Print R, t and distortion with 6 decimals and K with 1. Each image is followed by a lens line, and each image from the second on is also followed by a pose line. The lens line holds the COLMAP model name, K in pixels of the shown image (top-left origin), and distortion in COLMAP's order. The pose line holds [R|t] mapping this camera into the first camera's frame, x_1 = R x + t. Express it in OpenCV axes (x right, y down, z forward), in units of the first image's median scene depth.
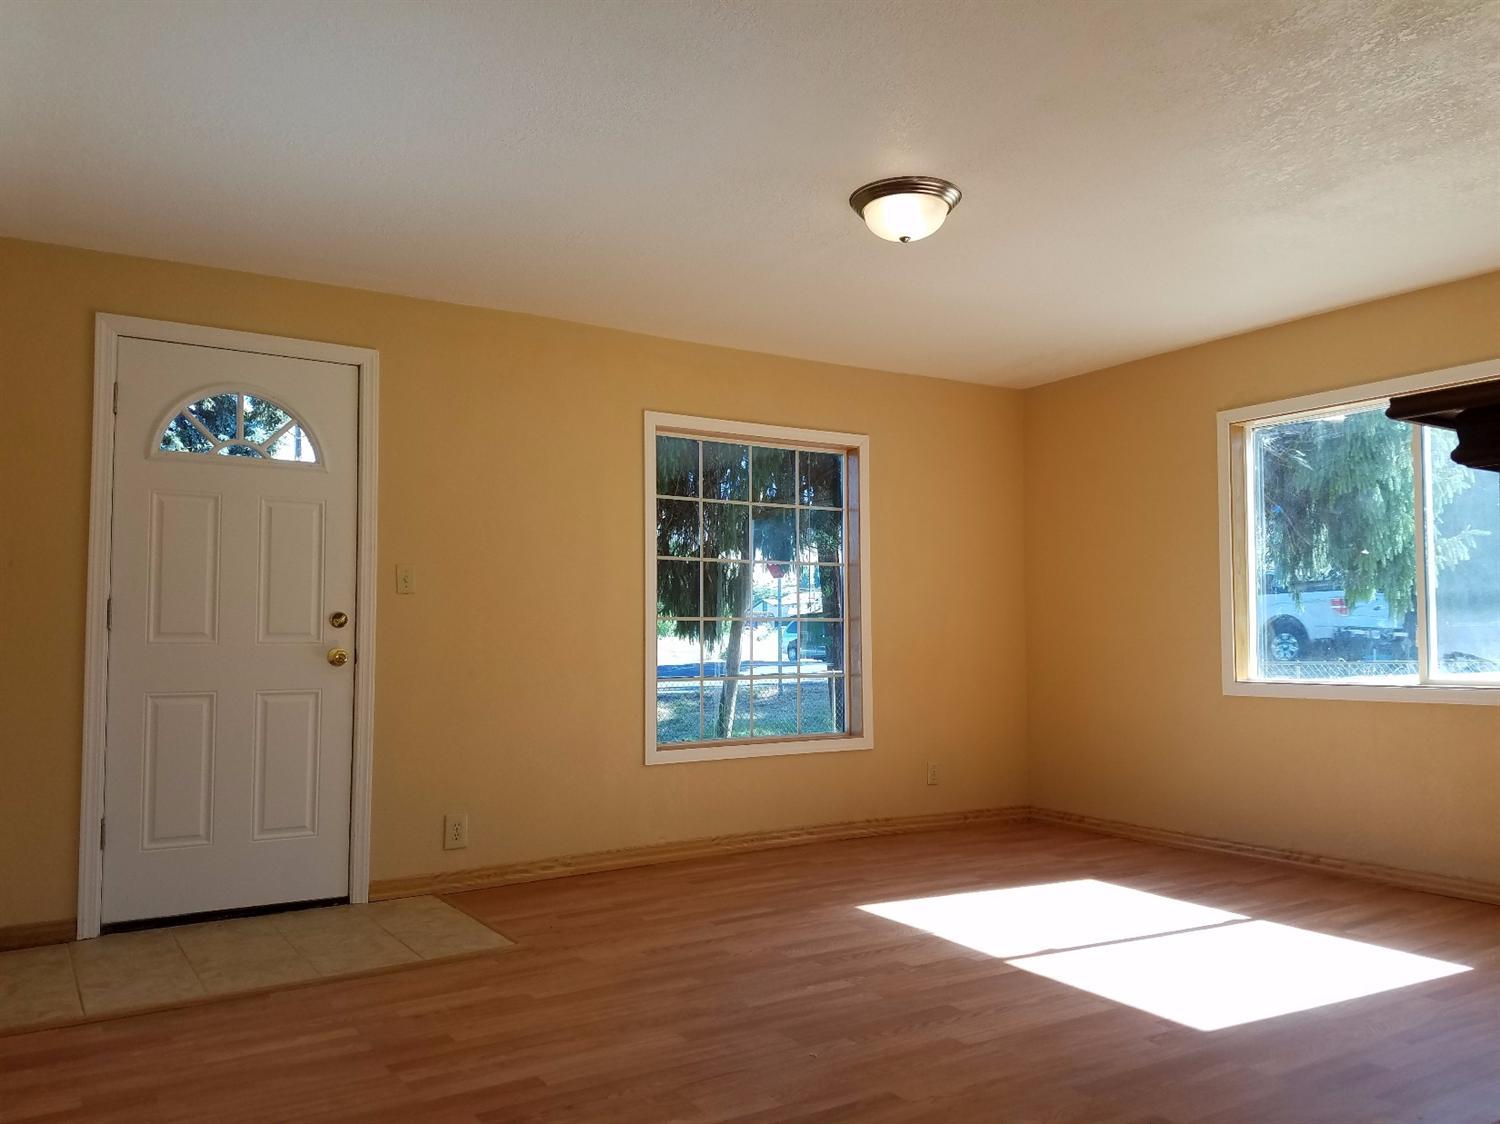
lens RADIAL K [[1179.9, 0, 750.0], [0, 1179.9, 562.0], [0, 0, 1]] dist [0.286621, -0.400162]
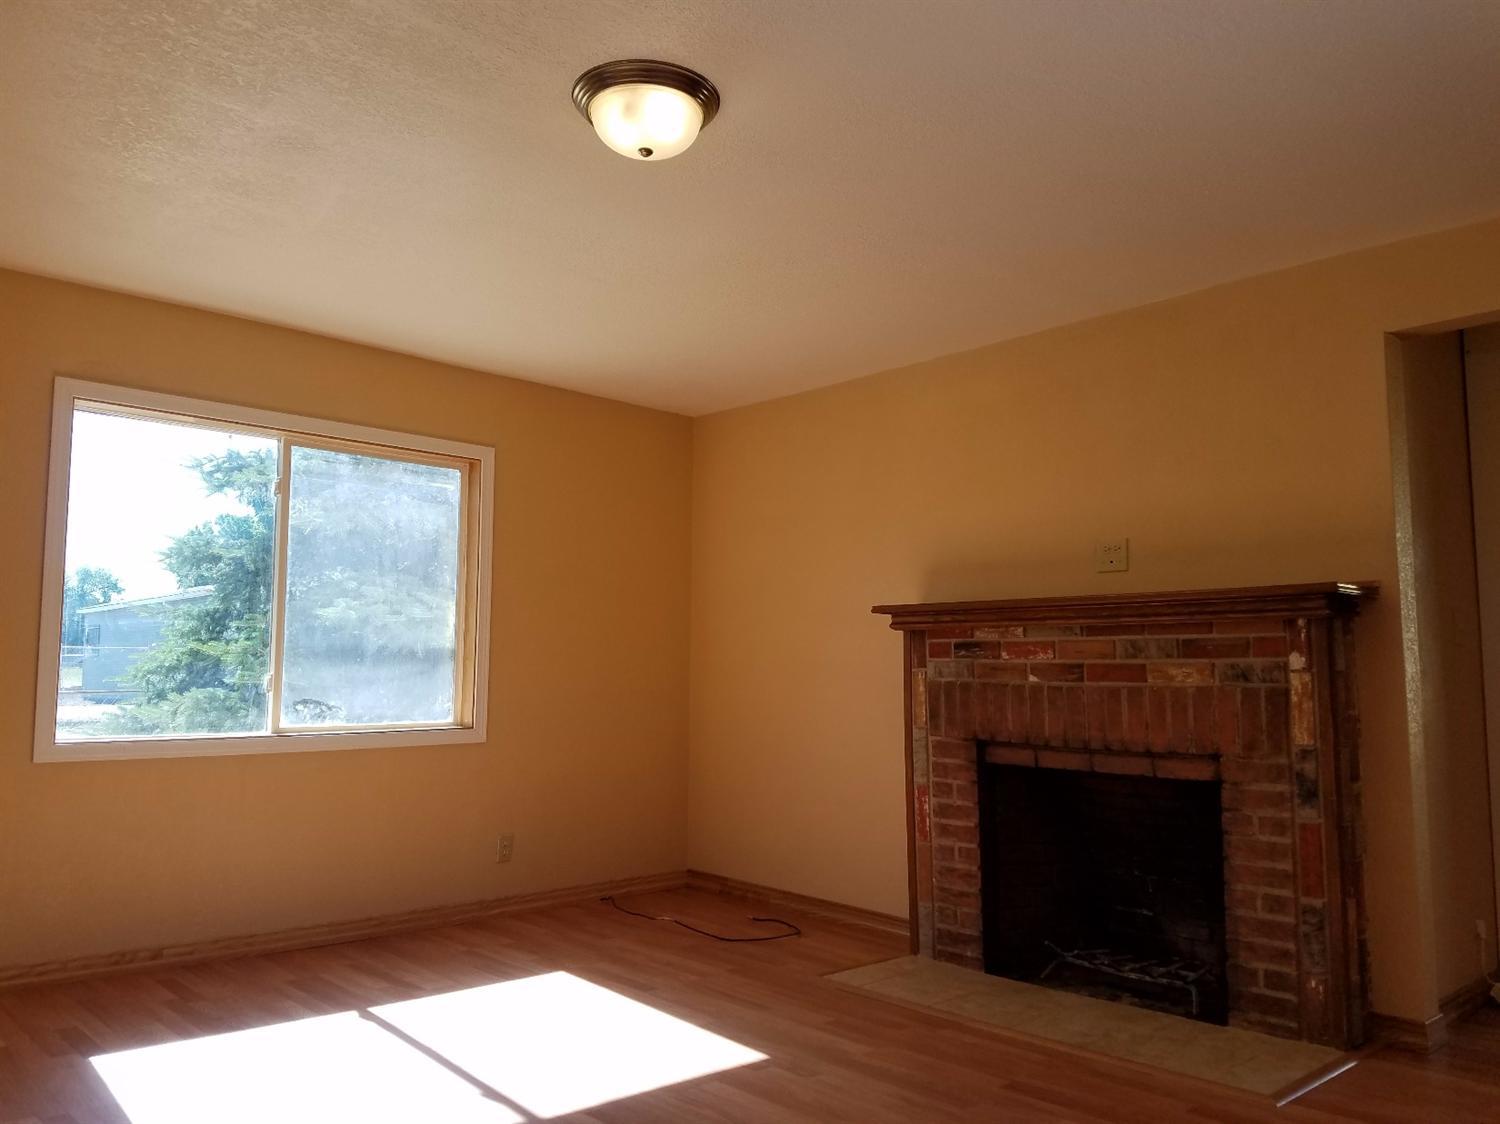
lens RADIAL K [[1179.9, 0, 750.0], [0, 1179.9, 562.0], [0, 0, 1]] dist [0.286621, -0.400162]
pose [[-0.188461, 0.096647, 0.977314, -0.662510], [-0.075568, 0.990768, -0.112550, 0.064841], [-0.979169, -0.095065, -0.179418, 1.150977]]
